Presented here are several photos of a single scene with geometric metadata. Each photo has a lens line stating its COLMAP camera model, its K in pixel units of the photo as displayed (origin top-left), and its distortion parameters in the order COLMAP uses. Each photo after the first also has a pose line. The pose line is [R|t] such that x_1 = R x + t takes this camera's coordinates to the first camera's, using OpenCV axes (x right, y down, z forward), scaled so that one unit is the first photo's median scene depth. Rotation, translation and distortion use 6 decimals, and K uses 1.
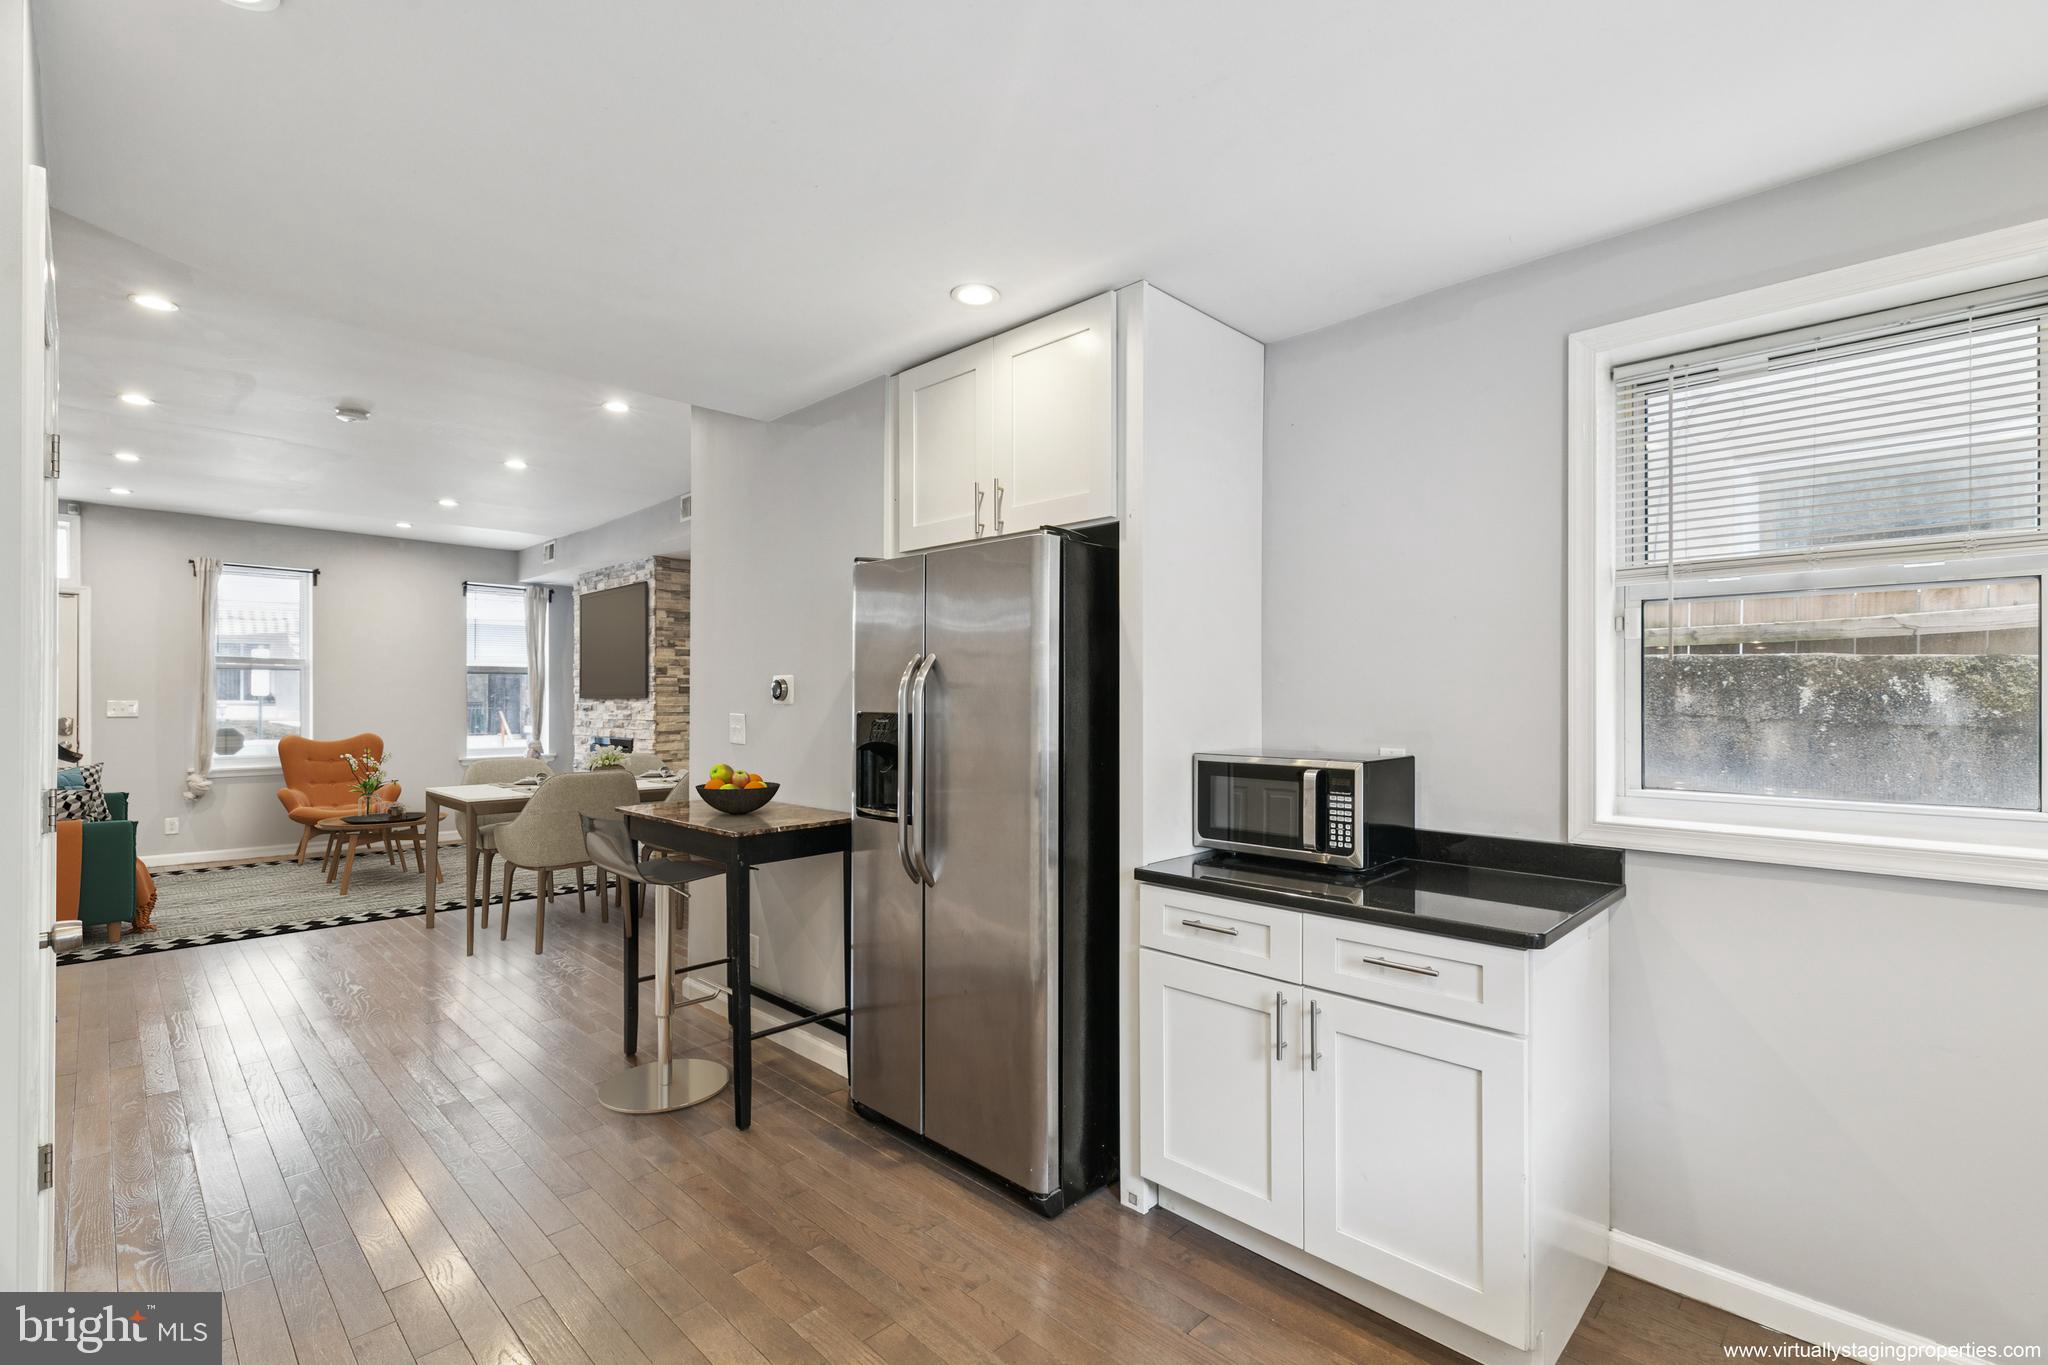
lens RADIAL K [[918.5, 0, 1027.8], [0, 918.5, 689.4], [0, 0, 1]] dist [0.003389, -0.000019]
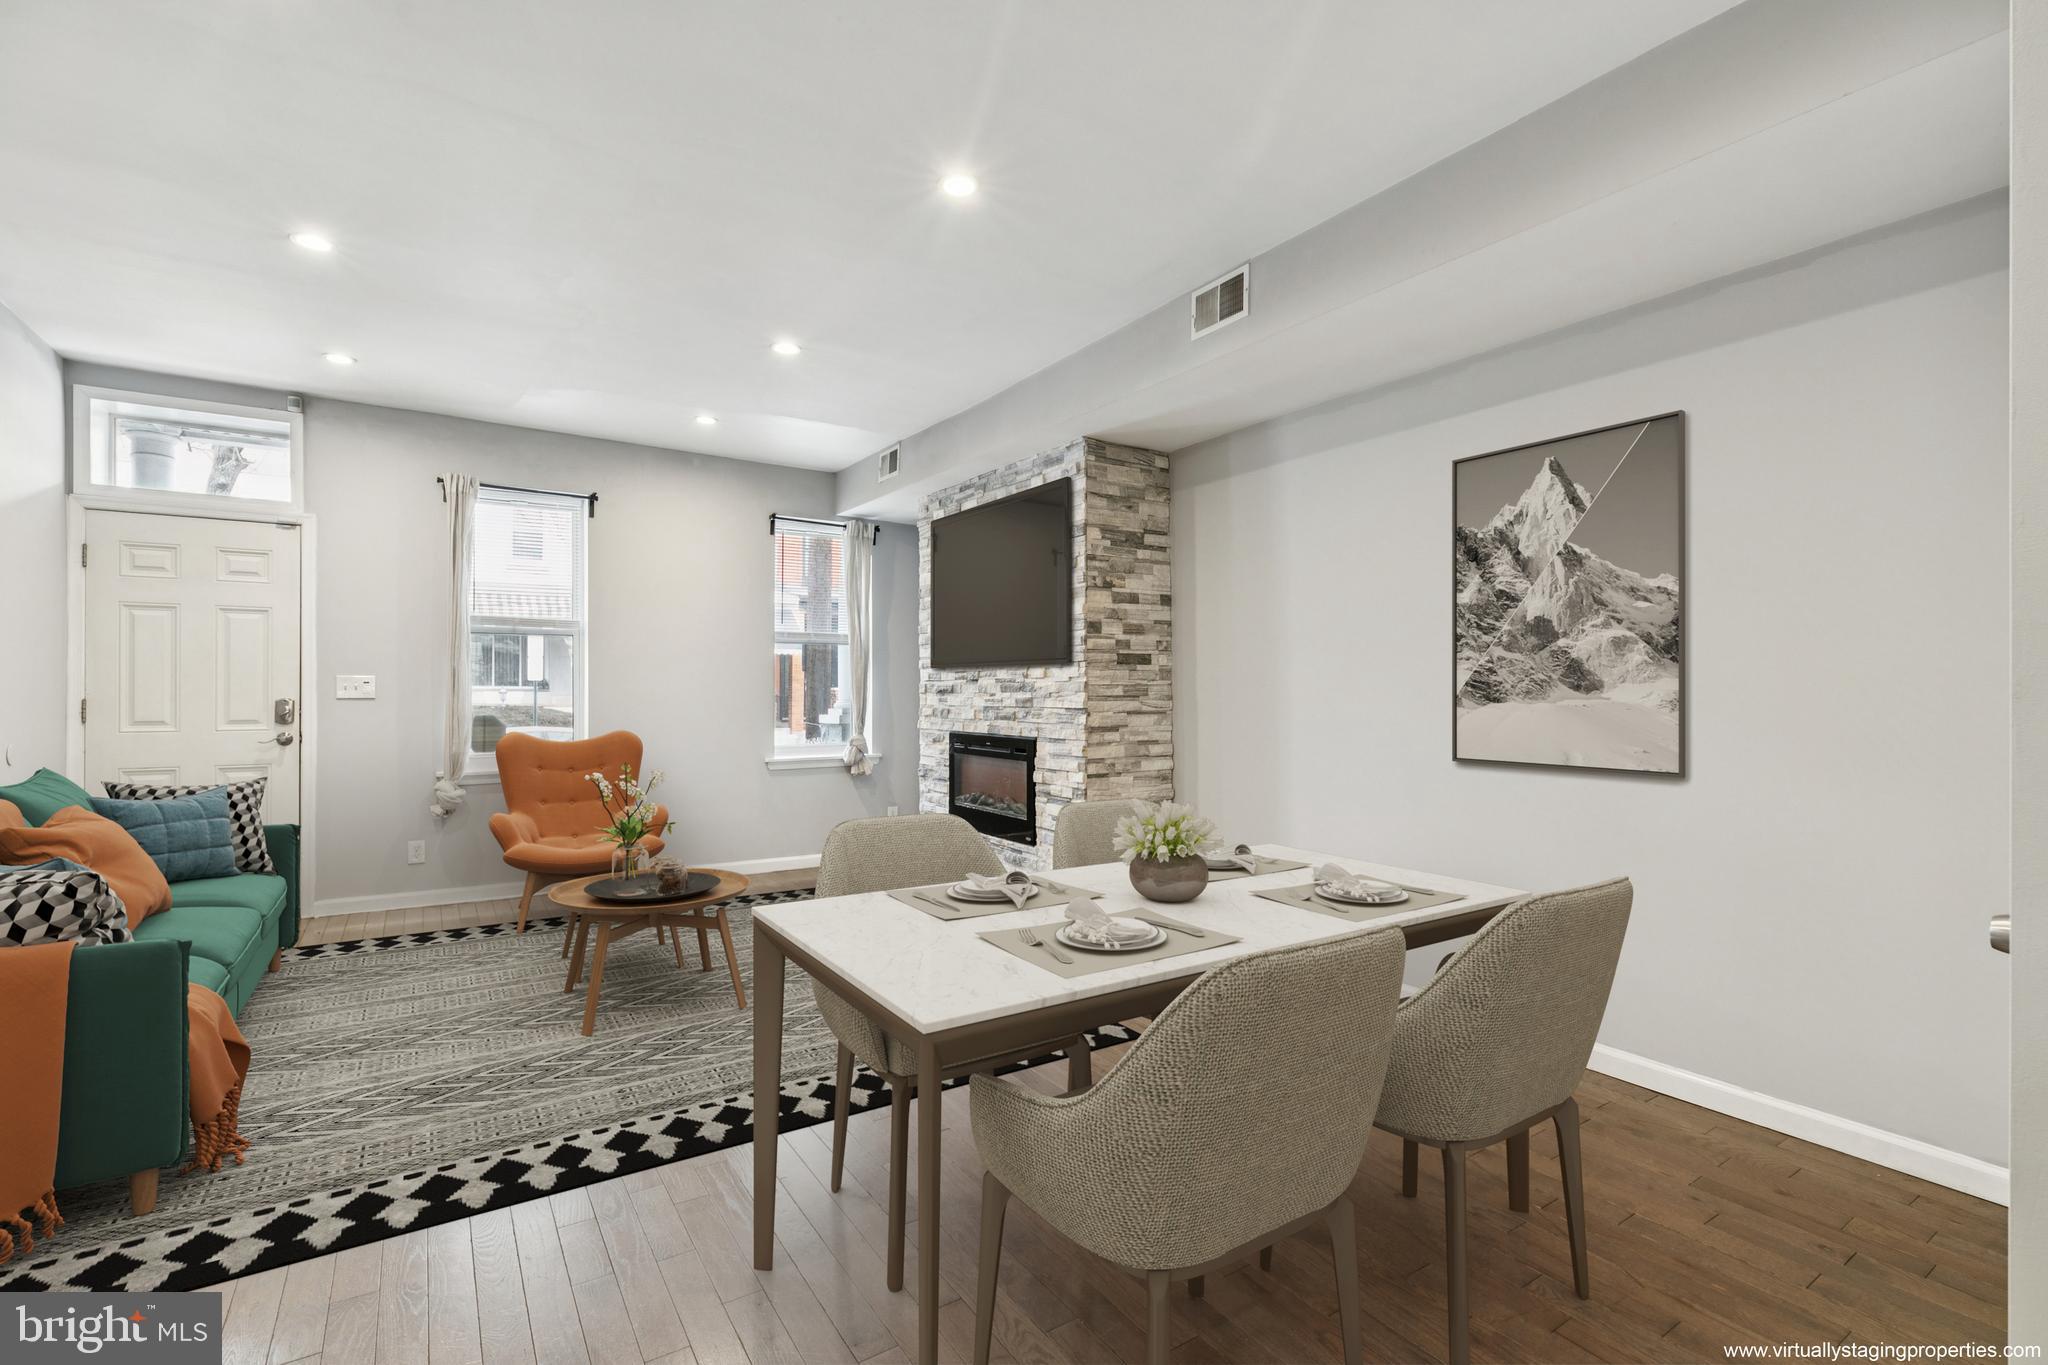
lens RADIAL K [[918.8, 0, 1024.0], [0, 918.8, 682.5], [0, 0, 1]] dist [0.000992, -0.000178]
pose [[0.978061, 0.001238, -0.208315, -0.314869], [-0.000795, 0.999997, 0.002212, 0.014992], [0.208317, -0.001998, 0.978059, 0.394055]]
